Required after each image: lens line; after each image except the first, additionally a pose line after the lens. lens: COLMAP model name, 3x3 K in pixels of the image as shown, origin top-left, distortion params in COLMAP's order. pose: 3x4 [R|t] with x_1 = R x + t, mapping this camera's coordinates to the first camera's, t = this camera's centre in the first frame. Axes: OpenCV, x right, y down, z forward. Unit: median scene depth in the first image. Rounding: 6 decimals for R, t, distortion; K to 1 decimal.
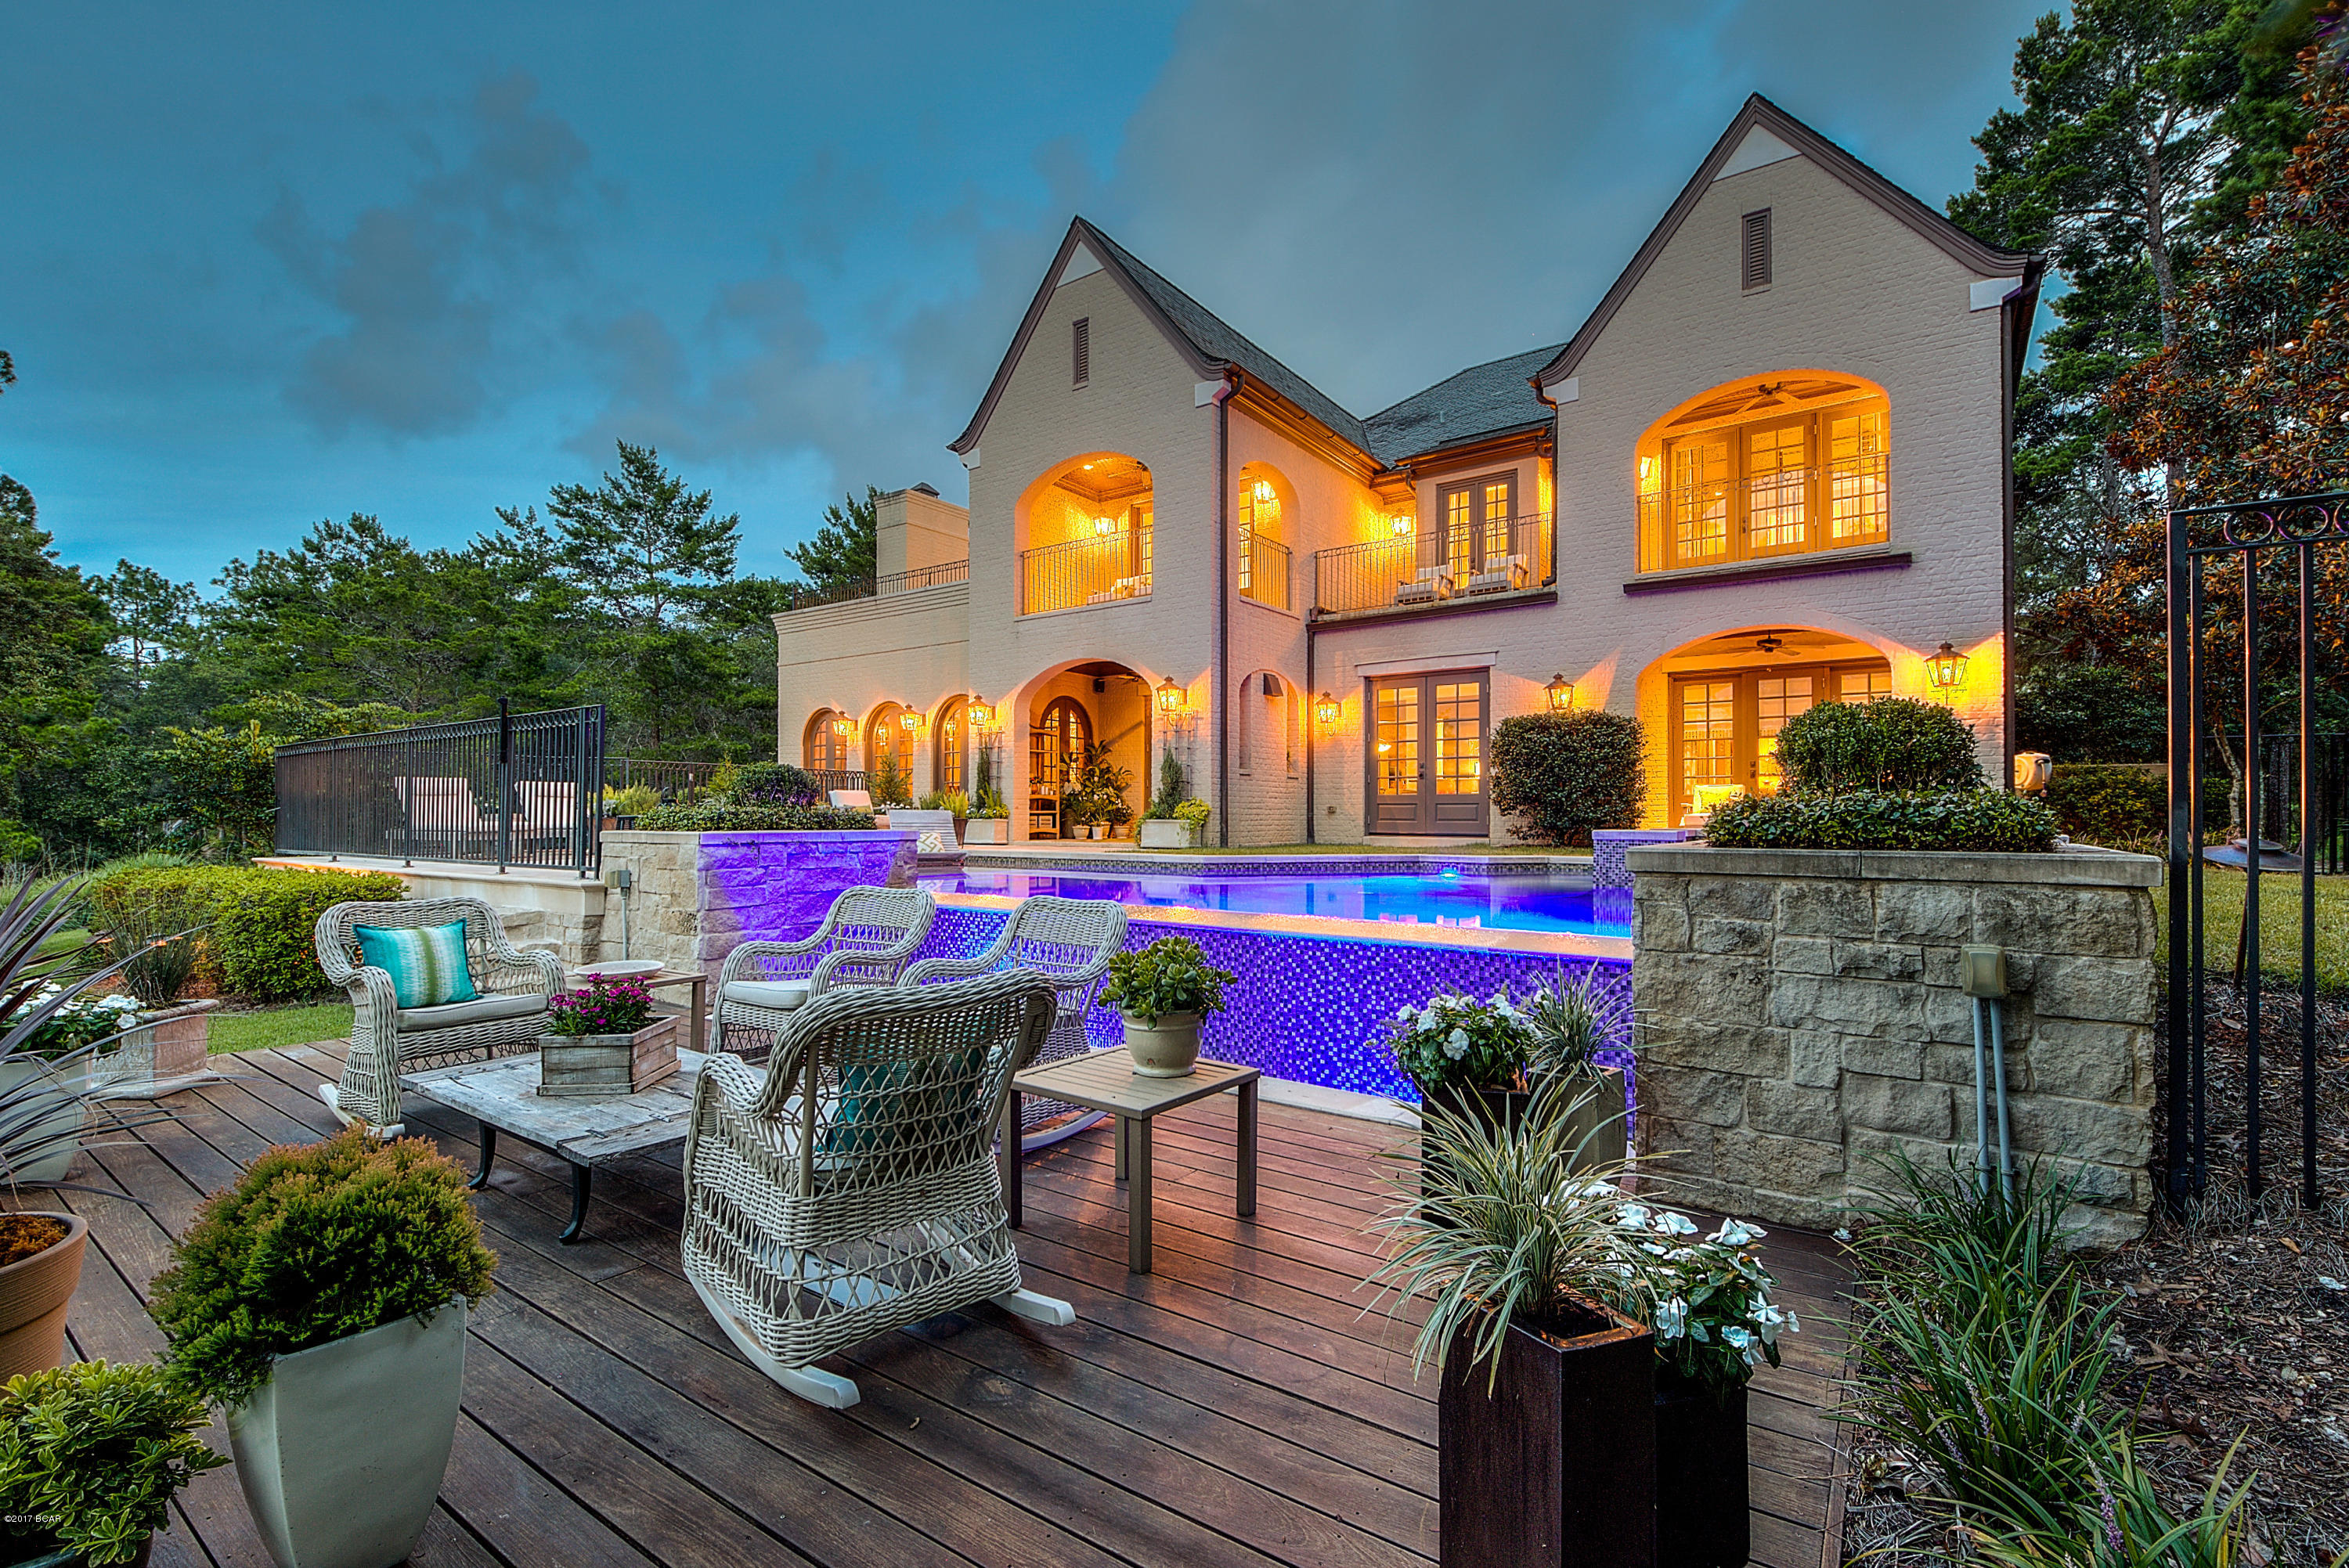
lens RADIAL K [[1029.1, 0, 1178.1], [0, 1029.1, 802.6], [0, 0, 1]] dist [0.045556, -0.031273]
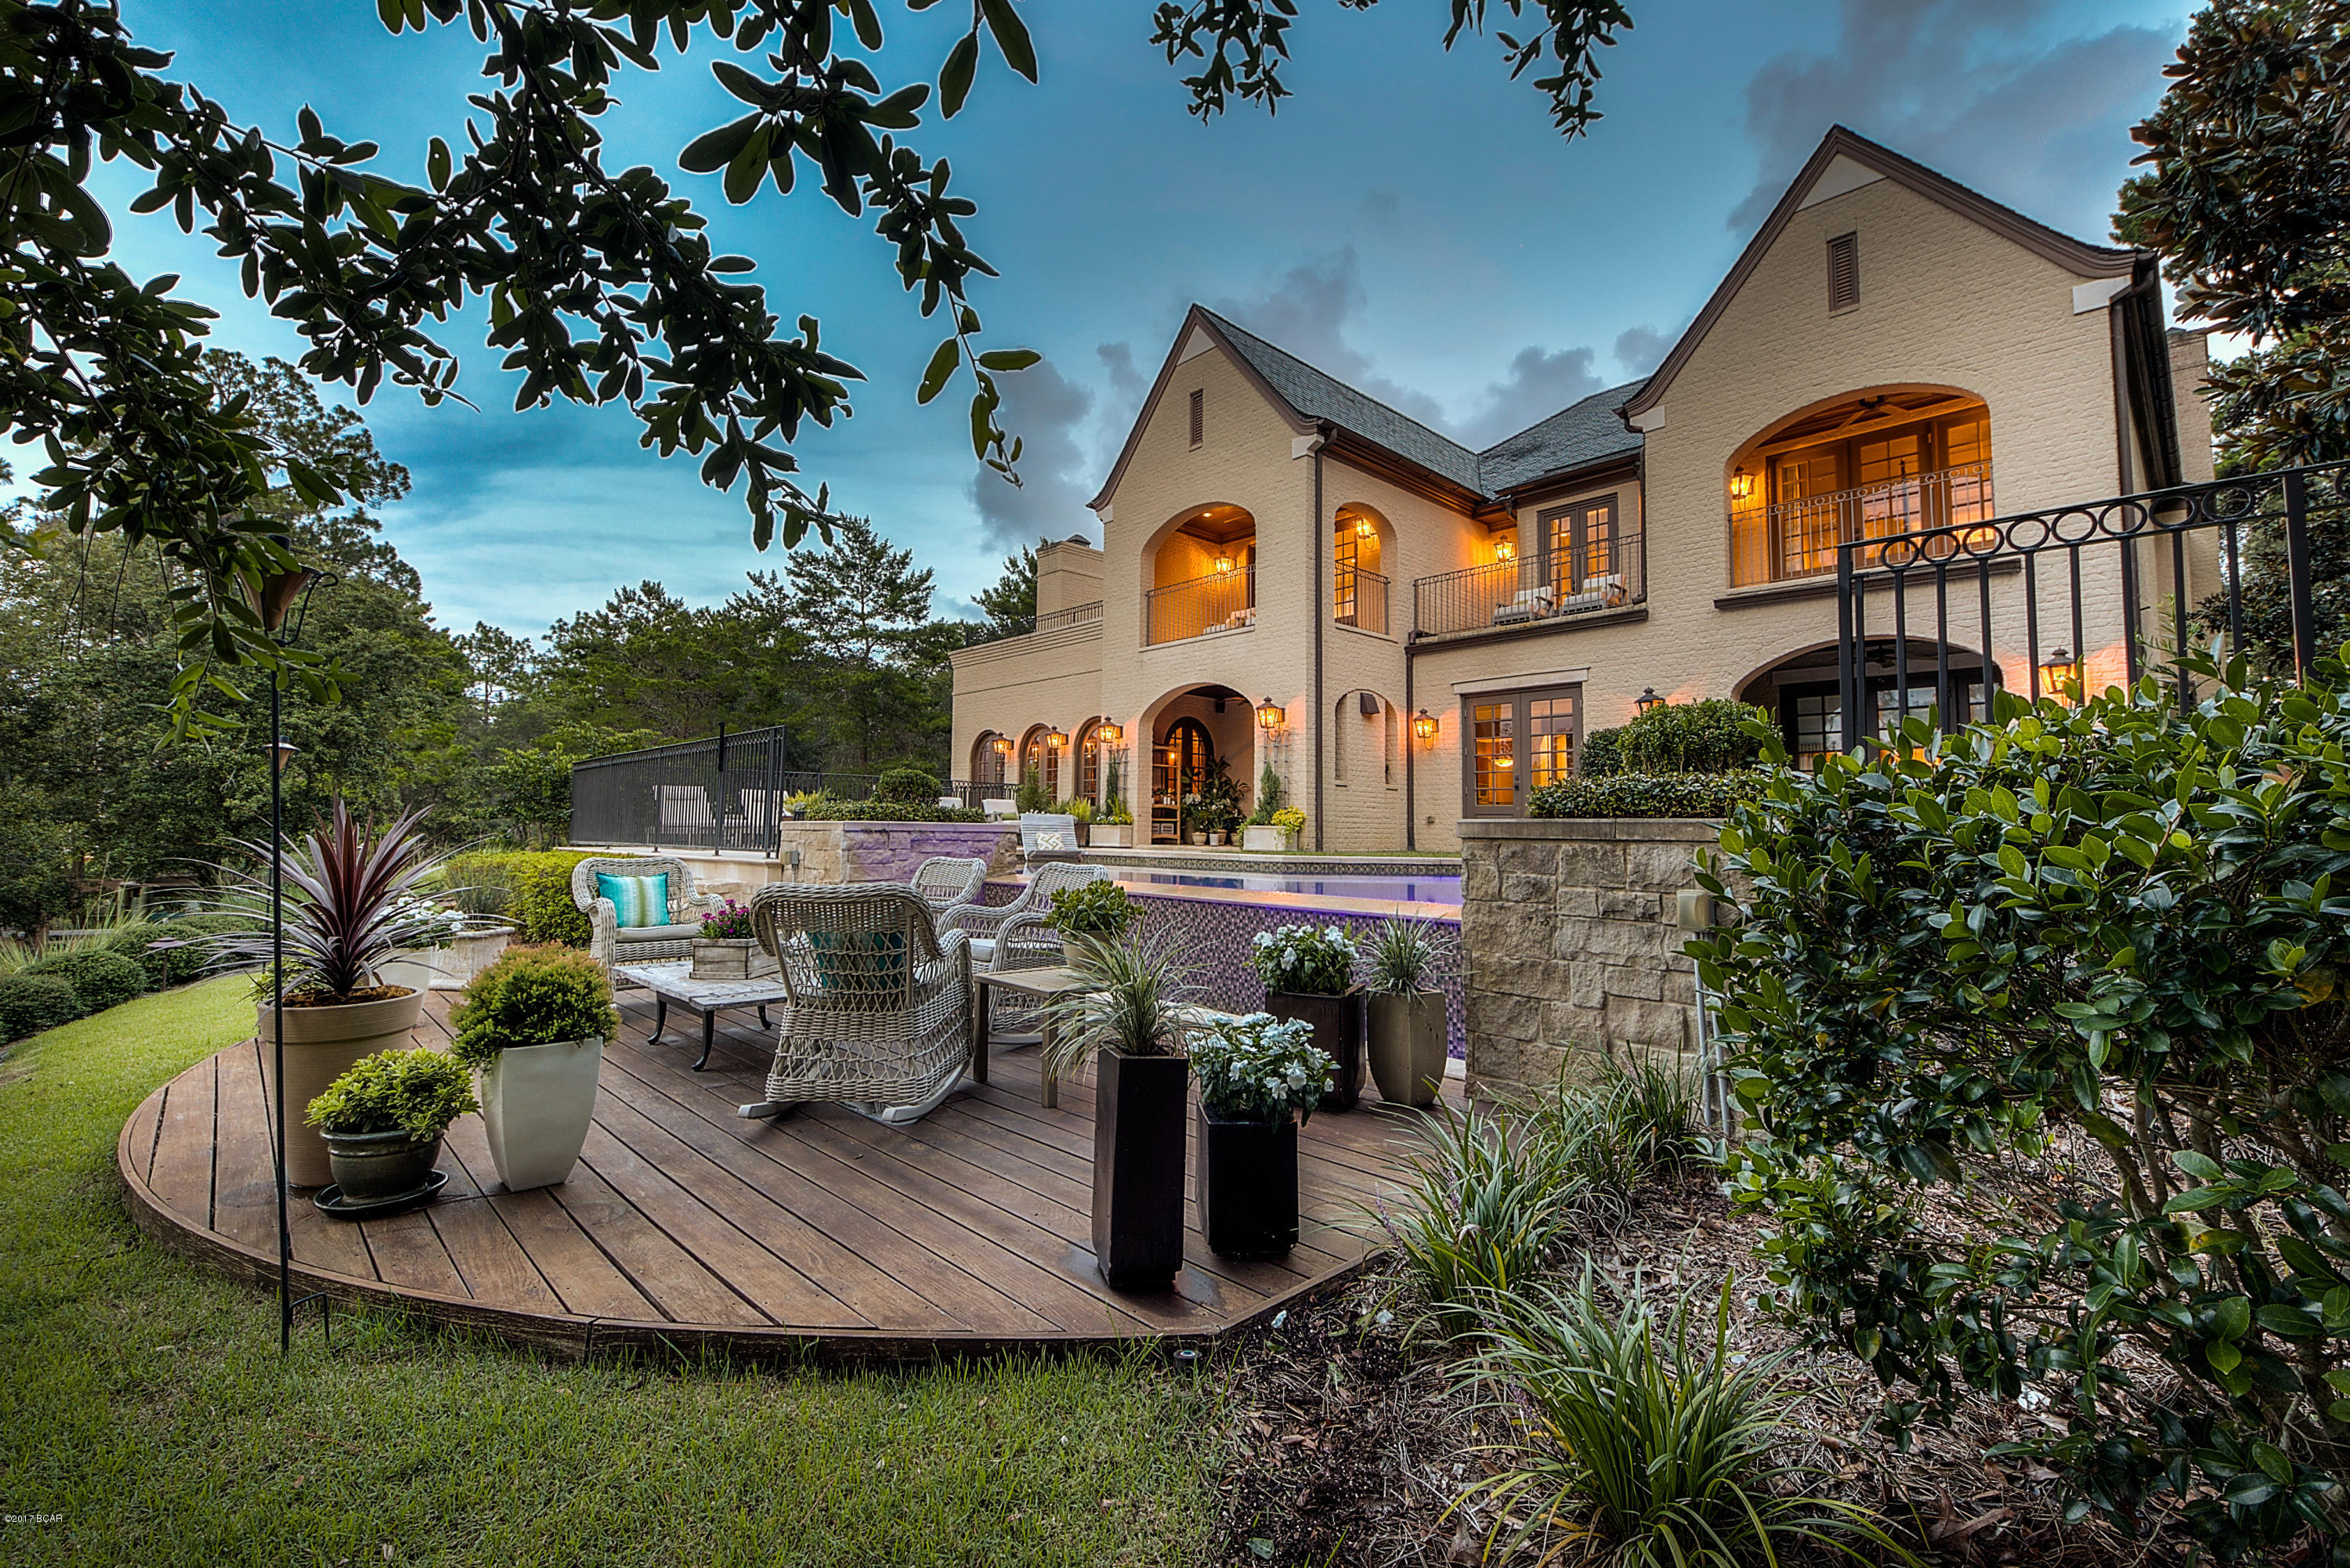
lens RADIAL K [[975.3, 0, 1133.9], [0, 975.3, 757.4], [0, 0, 1]] dist [0.050359, -0.026675]
pose [[0.979088, -0.005140, -0.203372, 0.054074], [-0.007836, 0.997986, -0.062944, 0.008712], [0.203286, 0.063222, 0.977076, -0.048967]]
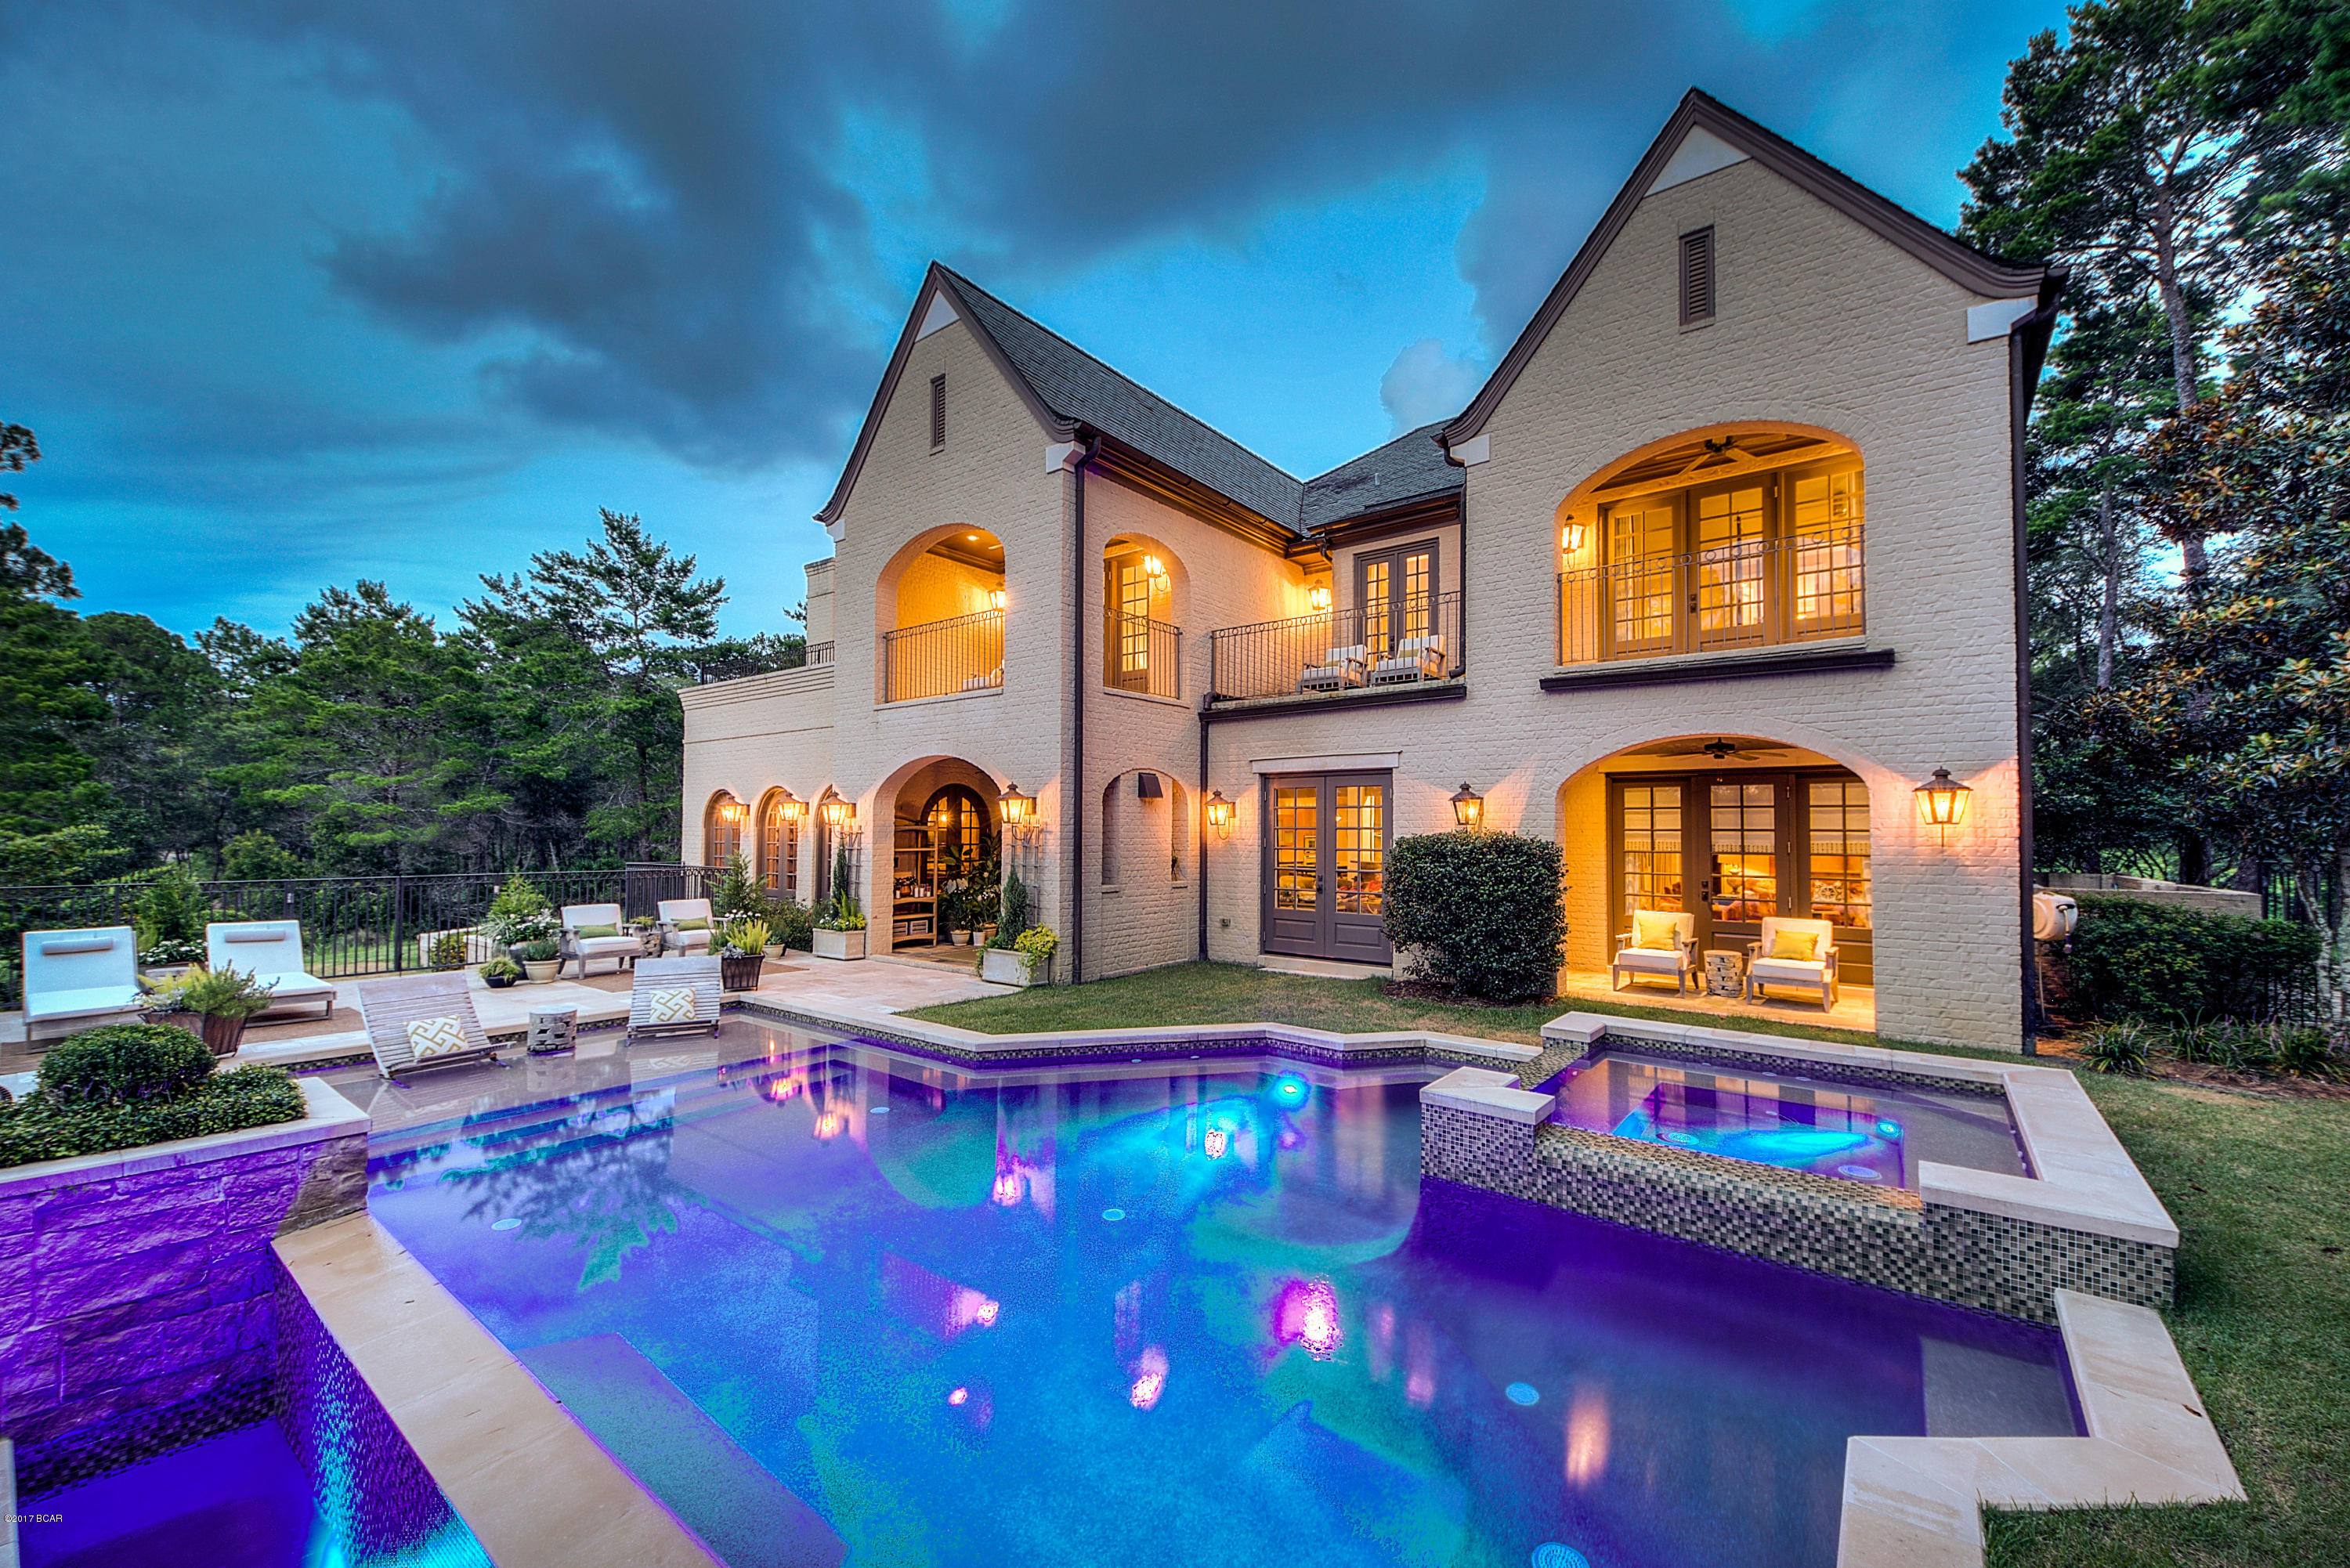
lens RADIAL K [[943.9, 0, 1170.8], [0, 943.9, 815.4], [0, 0, 1]] dist [0.040237, -0.023380]
pose [[0.999362, 0.001559, -0.035670, 0.128448], [-0.002066, 0.999897, -0.014182, -0.072116], [0.035644, 0.014247, 0.999263, 0.182639]]
